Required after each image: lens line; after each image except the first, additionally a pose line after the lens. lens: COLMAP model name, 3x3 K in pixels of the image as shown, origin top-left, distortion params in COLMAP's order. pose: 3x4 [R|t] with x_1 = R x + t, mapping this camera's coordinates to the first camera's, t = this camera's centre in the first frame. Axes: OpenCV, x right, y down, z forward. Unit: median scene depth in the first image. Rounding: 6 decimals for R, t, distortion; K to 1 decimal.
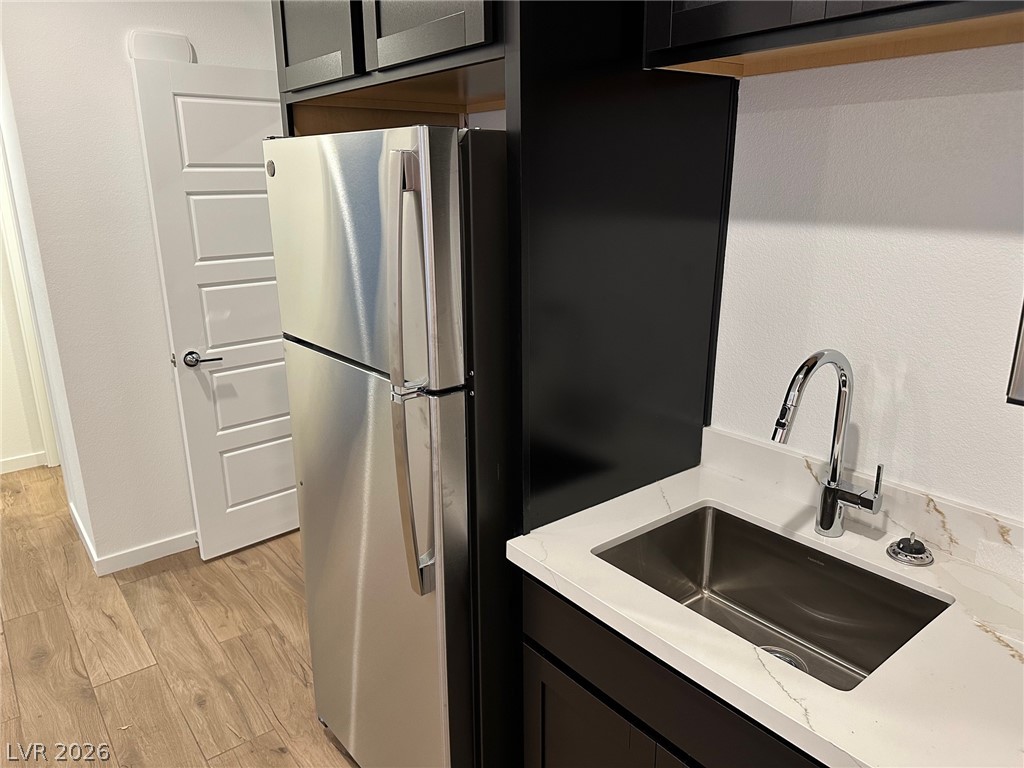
lens RADIAL K [[729.9, 0, 512.0], [0, 729.9, 384.0], [0, 0, 1]] dist [-0.003635, -0.000594]
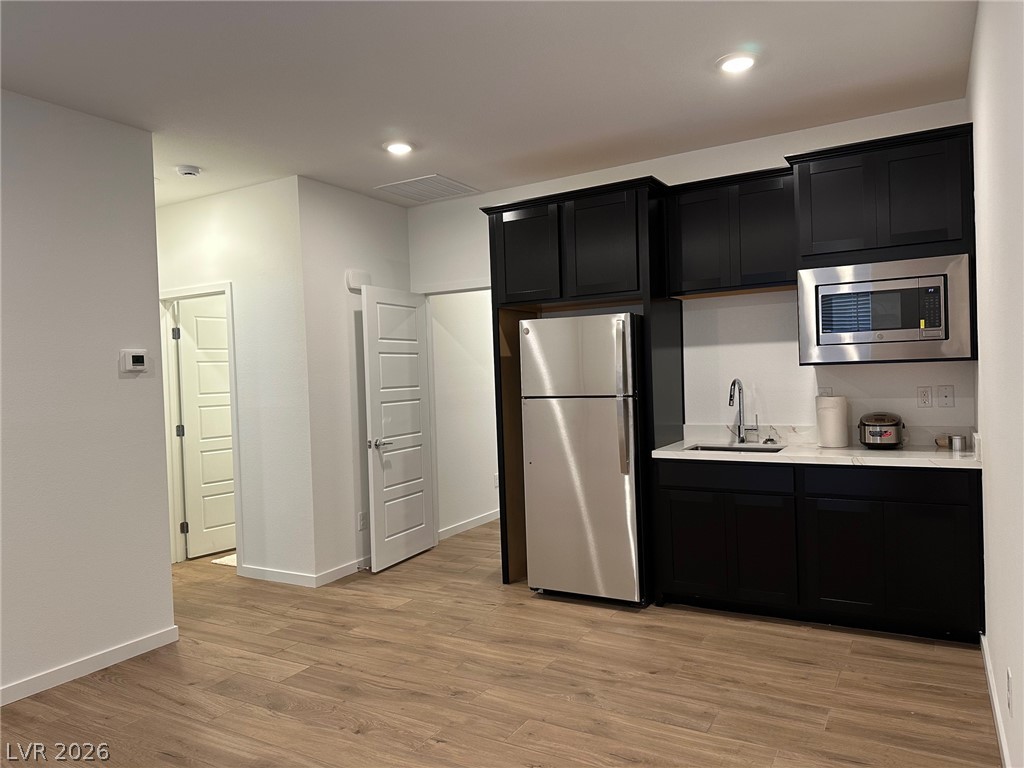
lens RADIAL K [[714.0, 0, 512.0], [0, 714.0, 384.0], [0, 0, 1]] dist [0.063752, -0.089022]
pose [[0.929768, -0.028857, 0.367014, -0.863729], [0.127318, 0.960613, -0.247009, 0.330947], [-0.345430, 0.276388, 0.896821, -0.779075]]
